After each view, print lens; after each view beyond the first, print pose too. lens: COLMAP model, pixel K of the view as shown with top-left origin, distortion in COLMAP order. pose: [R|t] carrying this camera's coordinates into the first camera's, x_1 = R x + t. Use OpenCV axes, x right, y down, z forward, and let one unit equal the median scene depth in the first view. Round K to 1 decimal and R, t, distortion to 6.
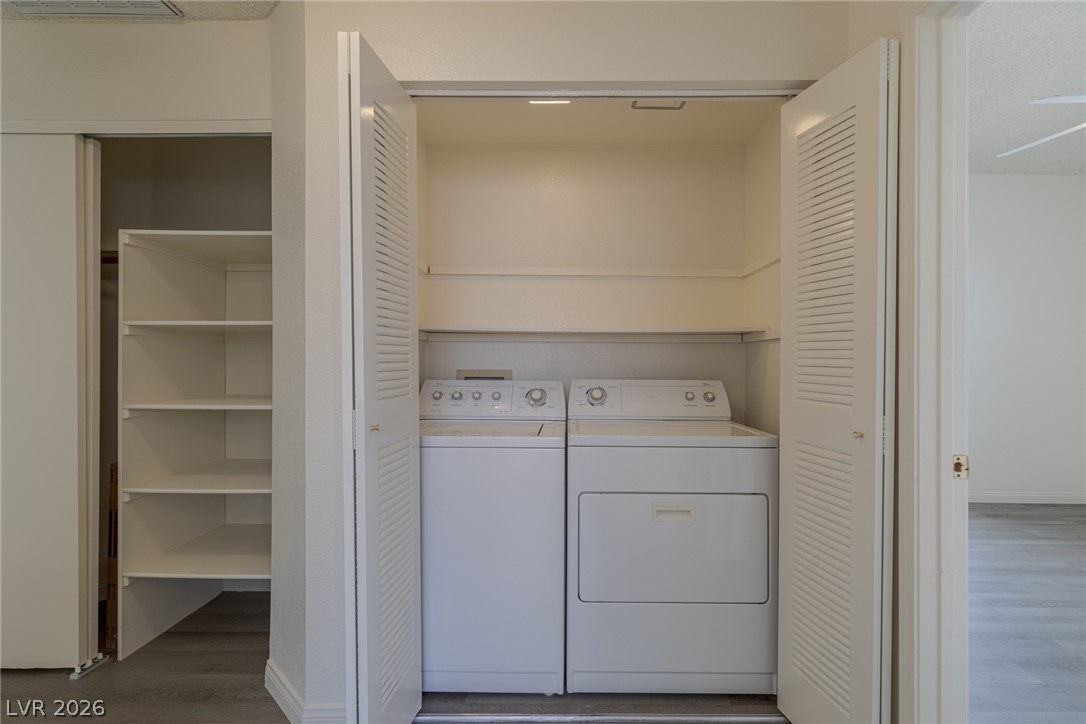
lens RADIAL K [[496.4, 0, 544.0], [0, 496.4, 364.5], [0, 0, 1]] dist [0.020315, -0.003150]
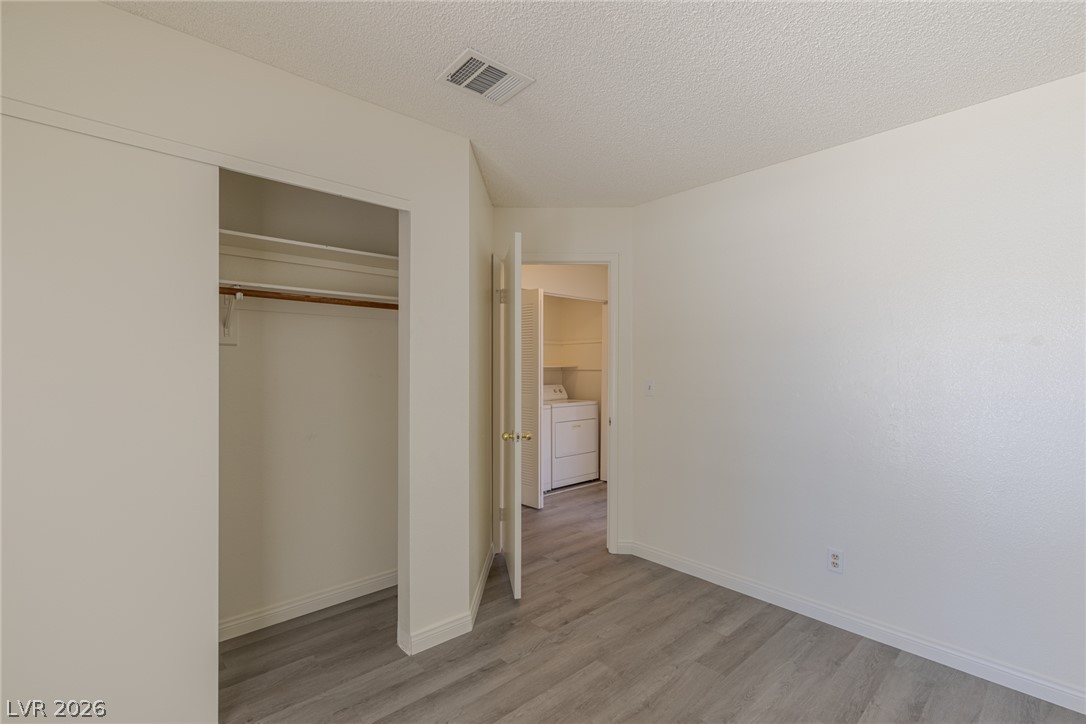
lens RADIAL K [[496.4, 0, 541.1], [0, 496.4, 363.8], [0, 0, 1]] dist [0.020315, -0.003150]
pose [[0.713196, 0.006781, 0.700931, -1.645506], [0.005926, 0.999859, -0.015702, -0.039492], [-0.700939, 0.015352, 0.713056, -0.853025]]
